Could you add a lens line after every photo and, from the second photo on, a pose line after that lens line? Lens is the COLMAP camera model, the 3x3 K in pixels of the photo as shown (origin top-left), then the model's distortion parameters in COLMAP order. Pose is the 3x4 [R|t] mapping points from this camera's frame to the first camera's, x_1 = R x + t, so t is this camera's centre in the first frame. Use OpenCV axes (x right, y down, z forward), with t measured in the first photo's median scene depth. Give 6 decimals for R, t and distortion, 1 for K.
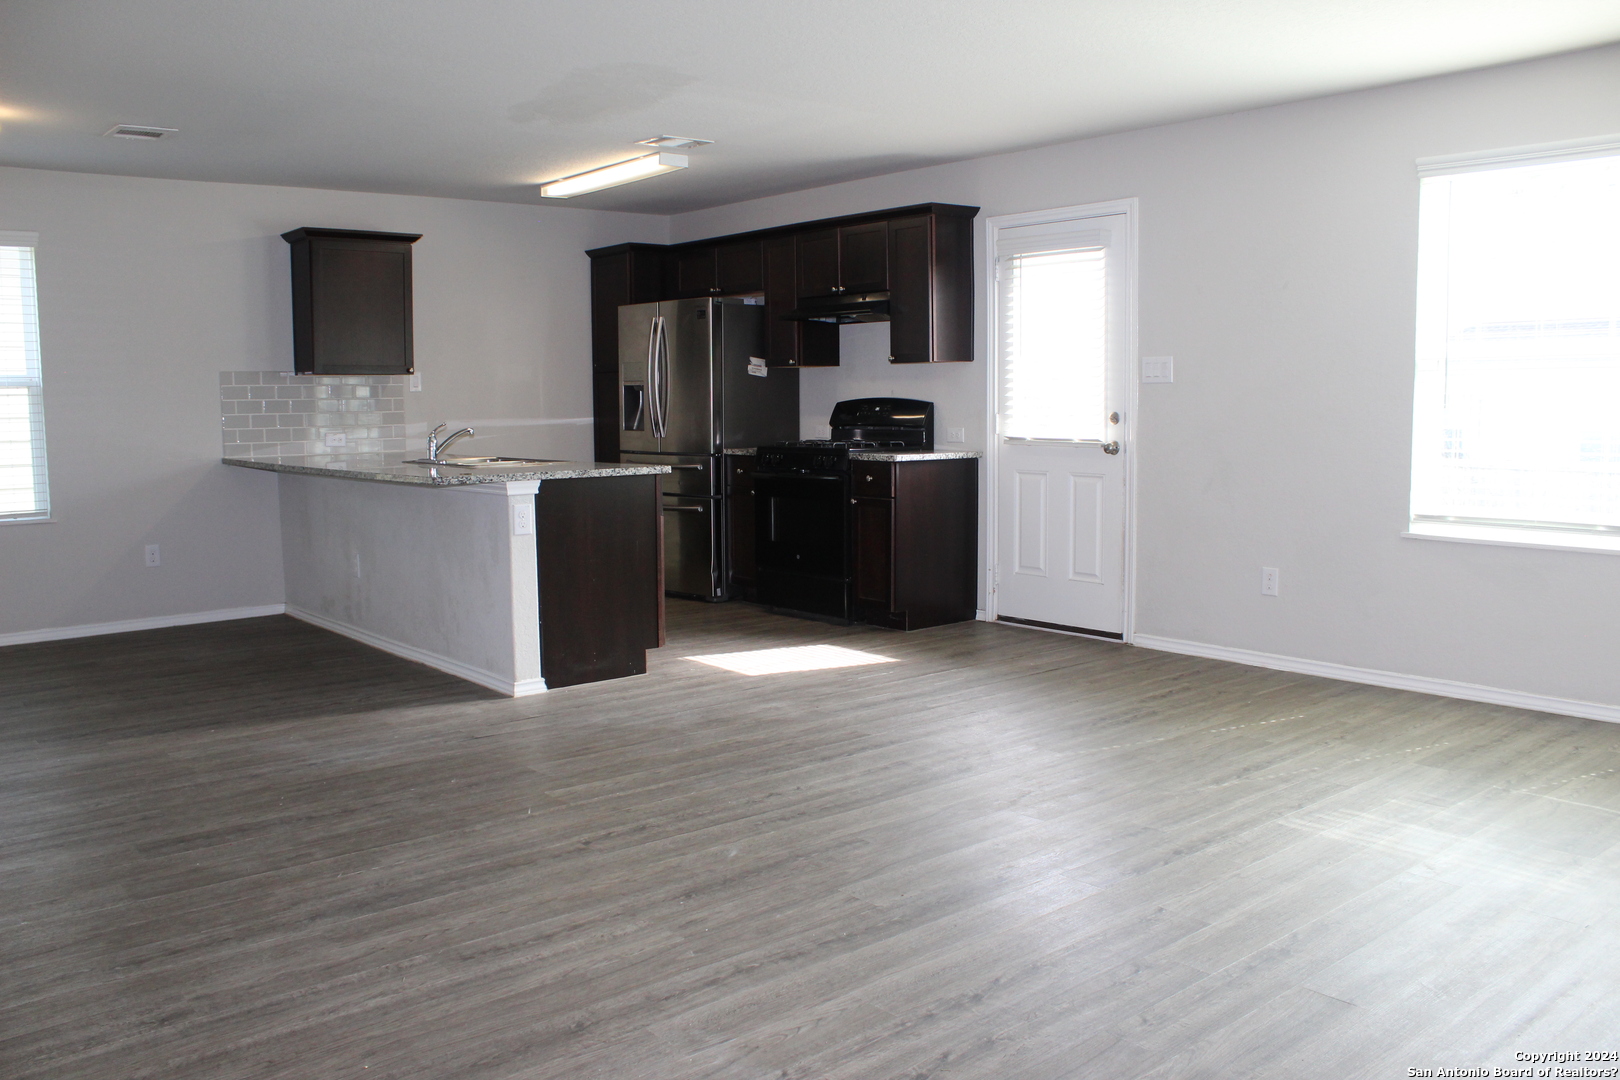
lens RADIAL K [[1337.8, 0, 798.2], [0, 1337.8, 547.5], [0, 0, 1]] dist [-0.166014, 0.148288]
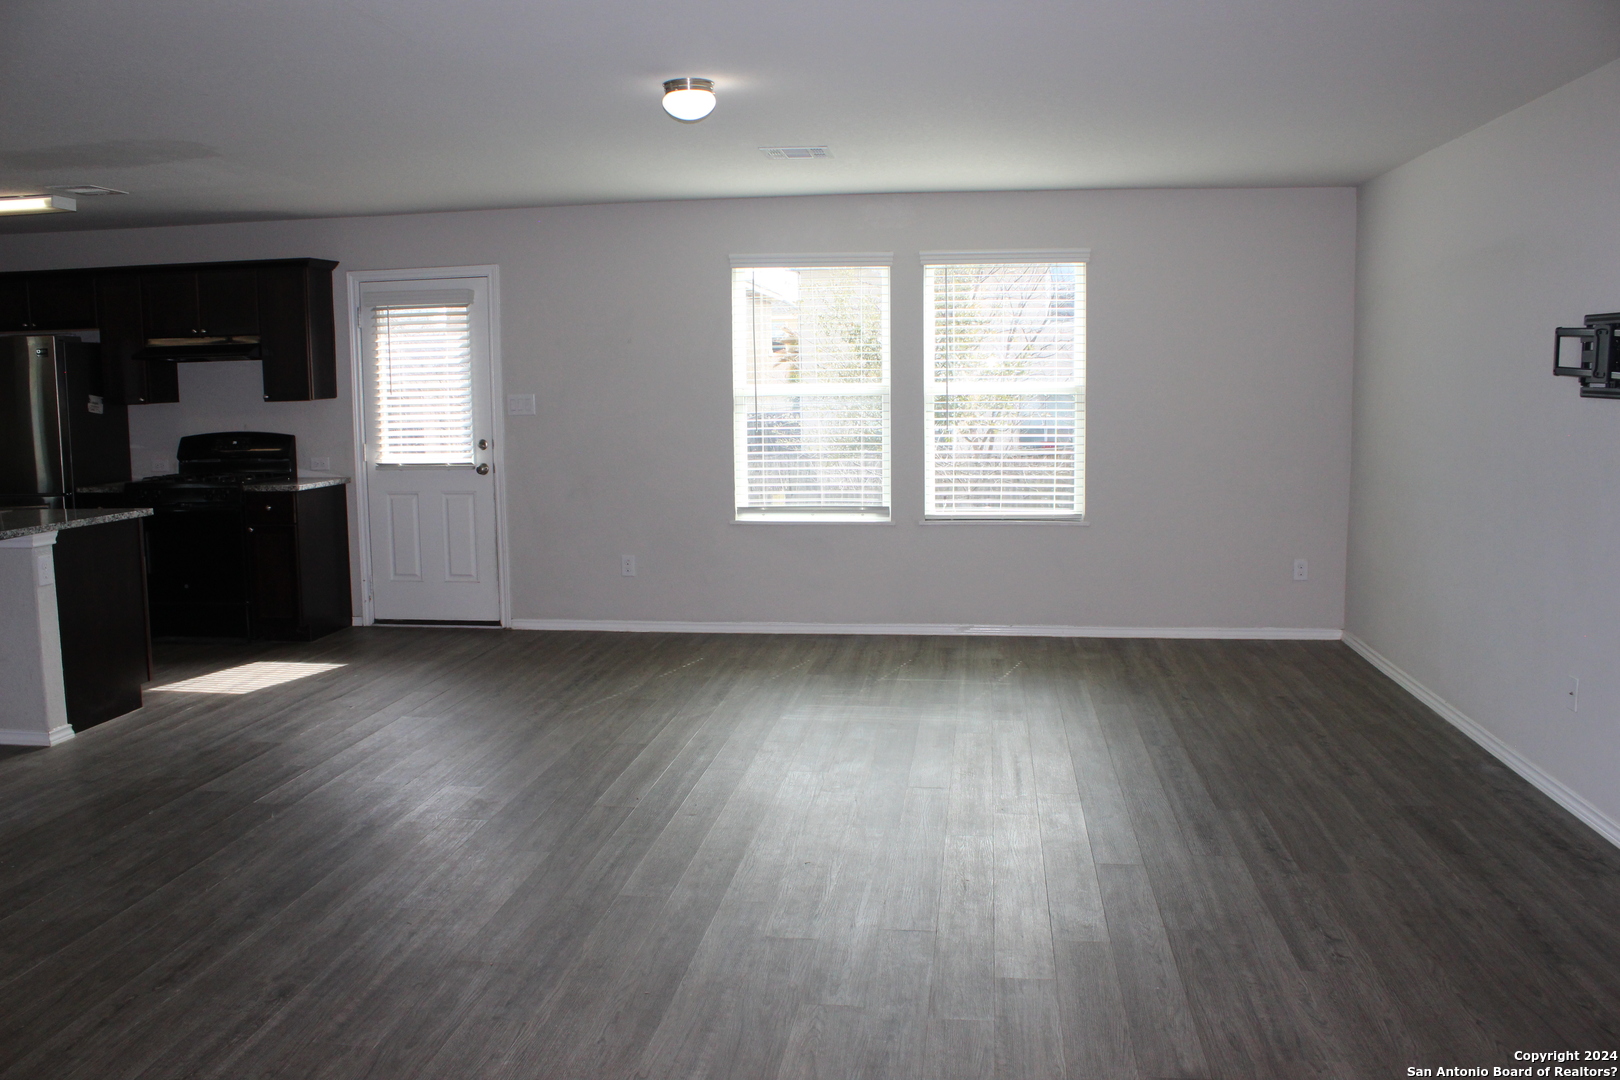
lens RADIAL K [[1337.8, 0, 798.2], [0, 1337.8, 547.5], [0, 0, 1]] dist [-0.166014, 0.148288]
pose [[0.740262, -0.082337, 0.667257, -0.339436], [0.081451, 0.996145, 0.032558, -0.018367], [-0.667366, 0.030247, 0.744115, -0.087844]]
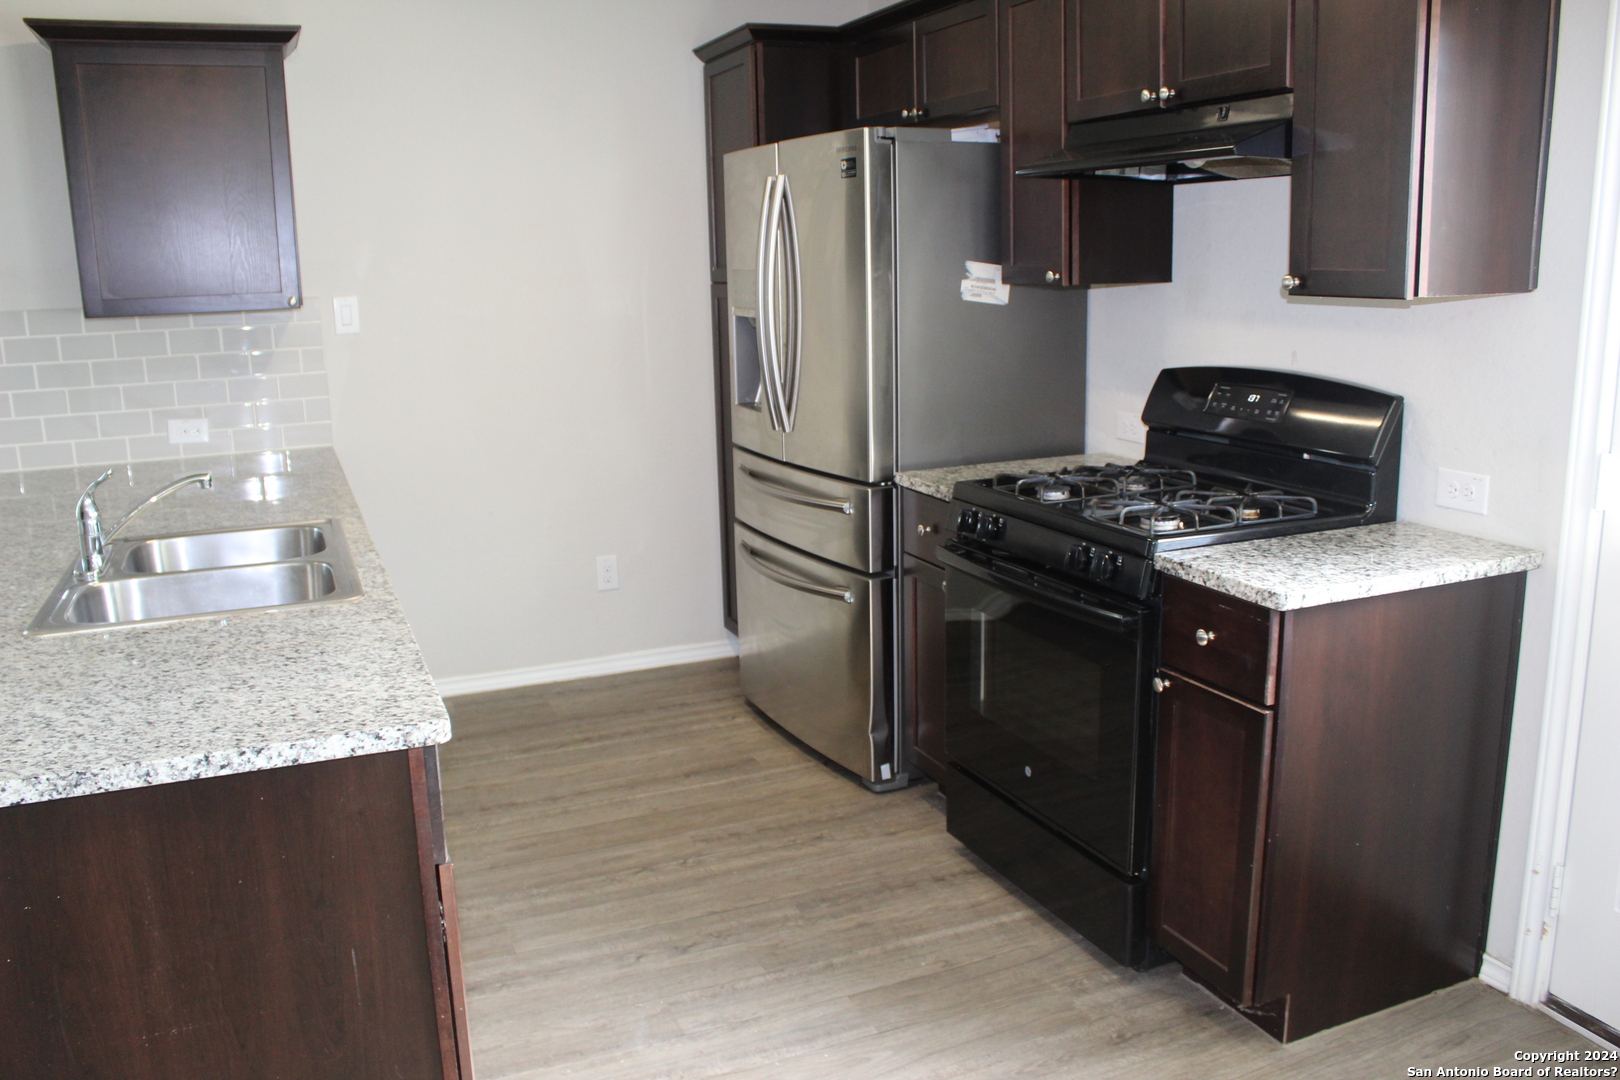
lens RADIAL K [[1337.8, 0, 798.2], [0, 1337.8, 547.5], [0, 0, 1]] dist [-0.166014, 0.148288]
pose [[0.954124, 0.049796, -0.295243, 0.051614], [-0.016675, 0.993380, 0.113657, -0.111235], [0.298949, -0.103519, 0.948638, 0.633107]]
